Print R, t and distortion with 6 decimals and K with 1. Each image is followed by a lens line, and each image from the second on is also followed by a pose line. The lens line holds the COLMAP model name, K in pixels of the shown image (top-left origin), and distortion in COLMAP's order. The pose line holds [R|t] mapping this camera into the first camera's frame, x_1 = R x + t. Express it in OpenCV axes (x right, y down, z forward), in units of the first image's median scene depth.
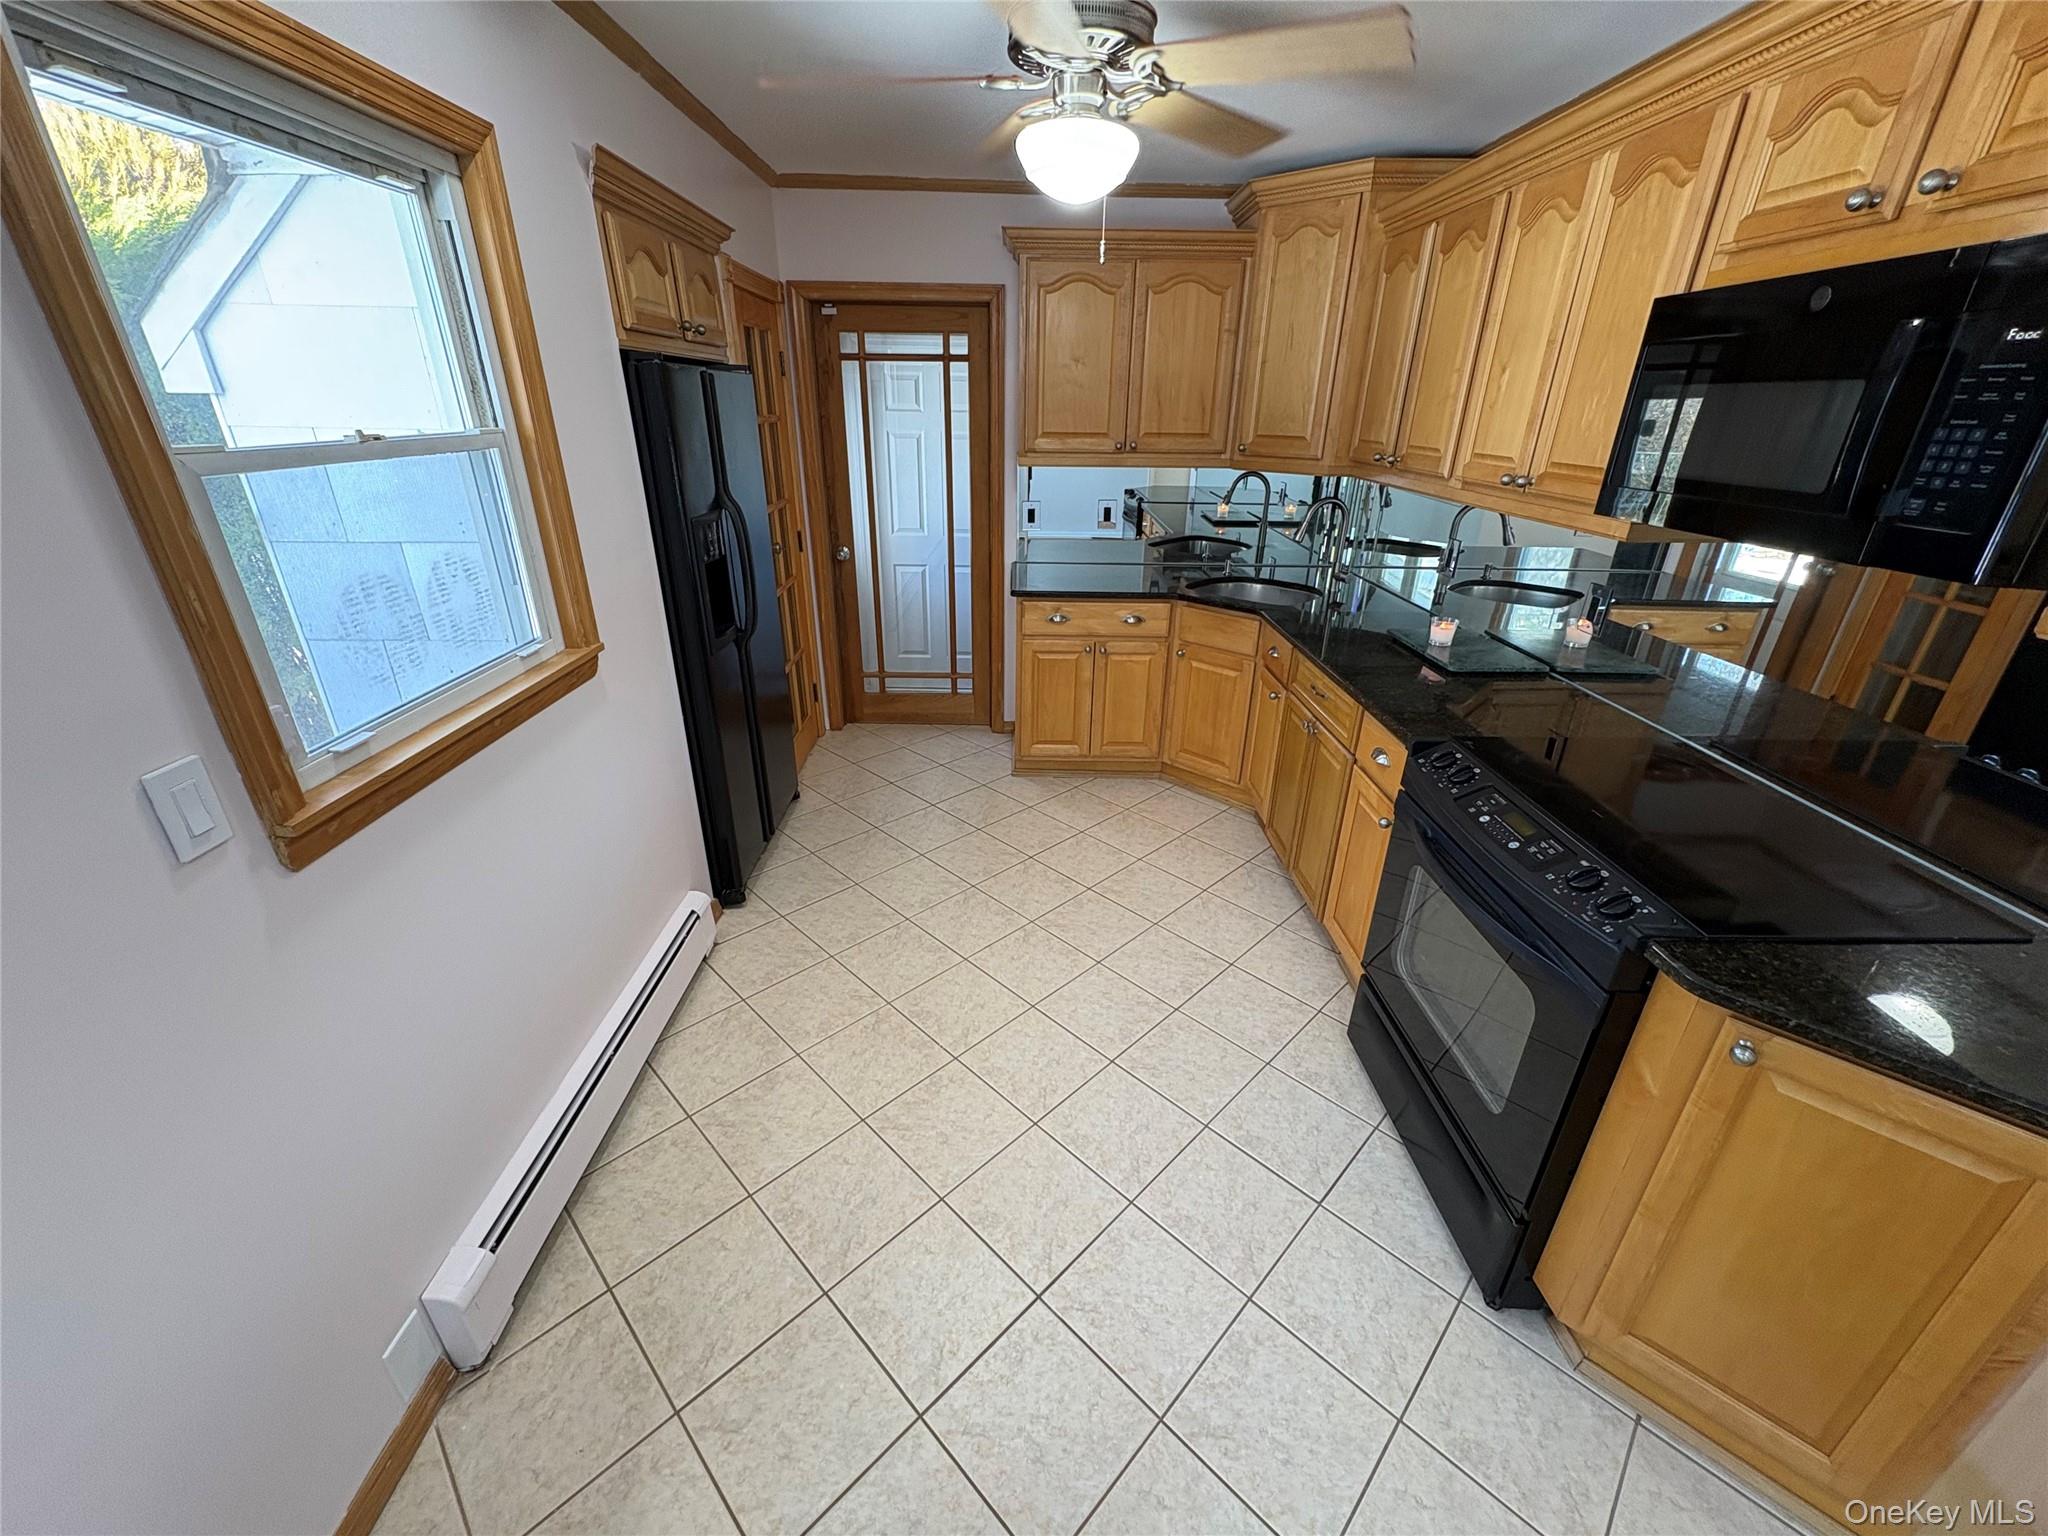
lens RADIAL K [[809.4, 0, 1024.0], [0, 809.4, 768.0], [0, 0, 1]] dist [-0.000133, 0.000082]
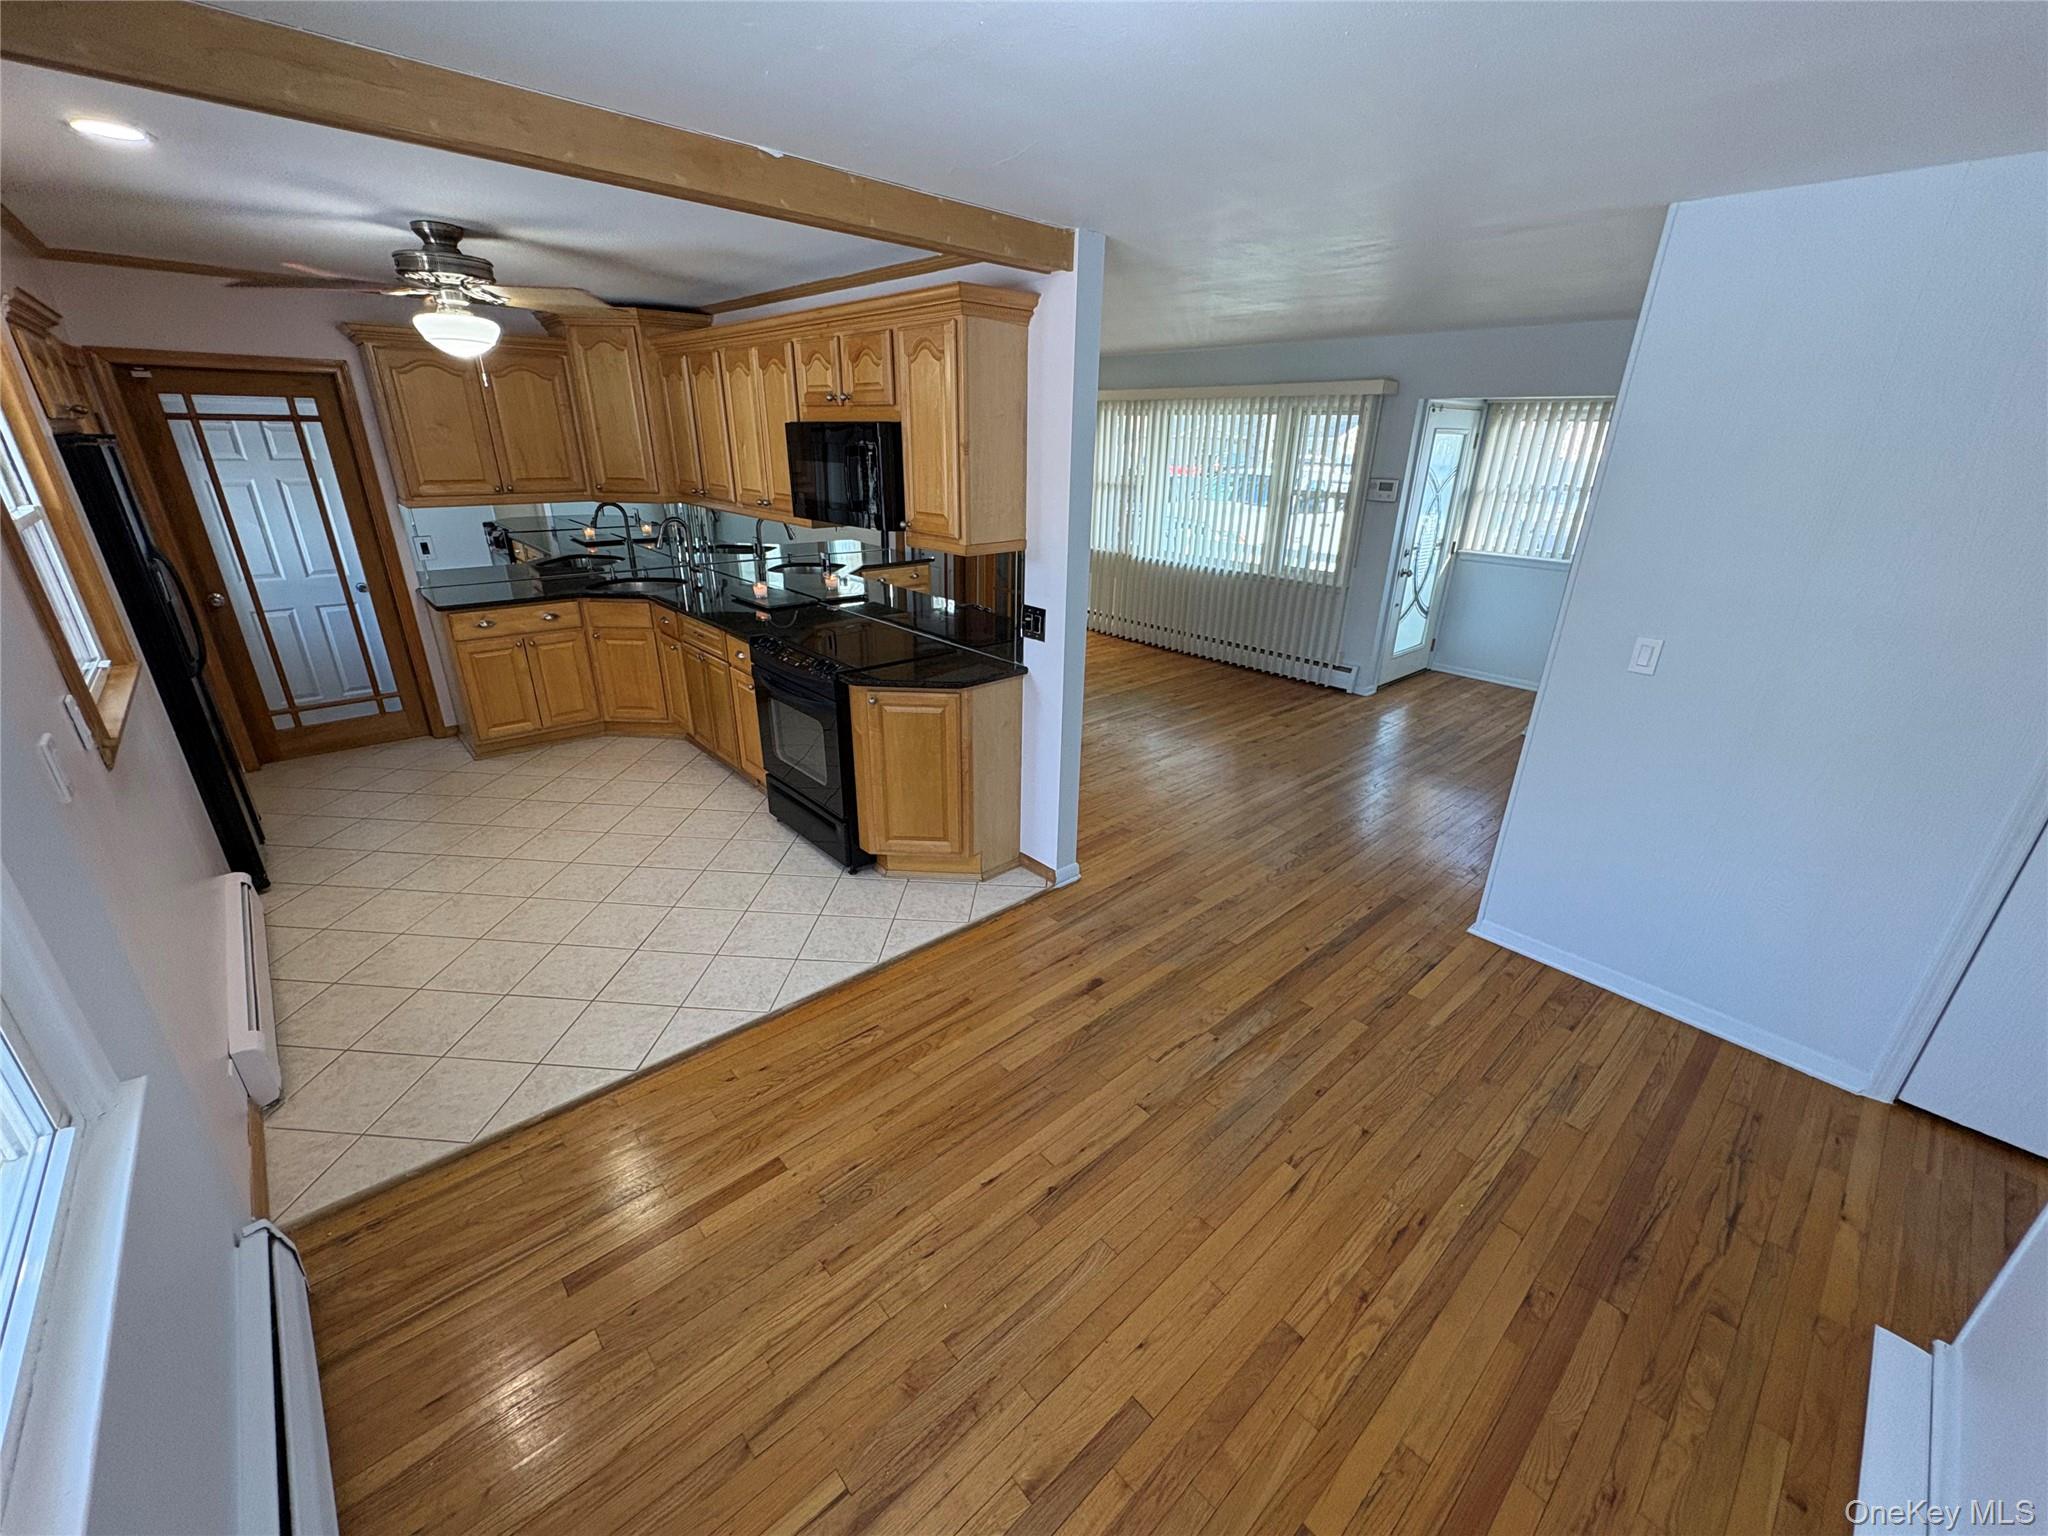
lens RADIAL K [[809.4, 0, 1024.0], [0, 809.4, 768.0], [0, 0, 1]] dist [-0.000133, 0.000082]
pose [[0.744236, -0.253361, 0.617997, -0.168983], [0.267361, 0.960905, 0.071968, 0.166188], [-0.612071, 0.111667, 0.782879, -0.486916]]
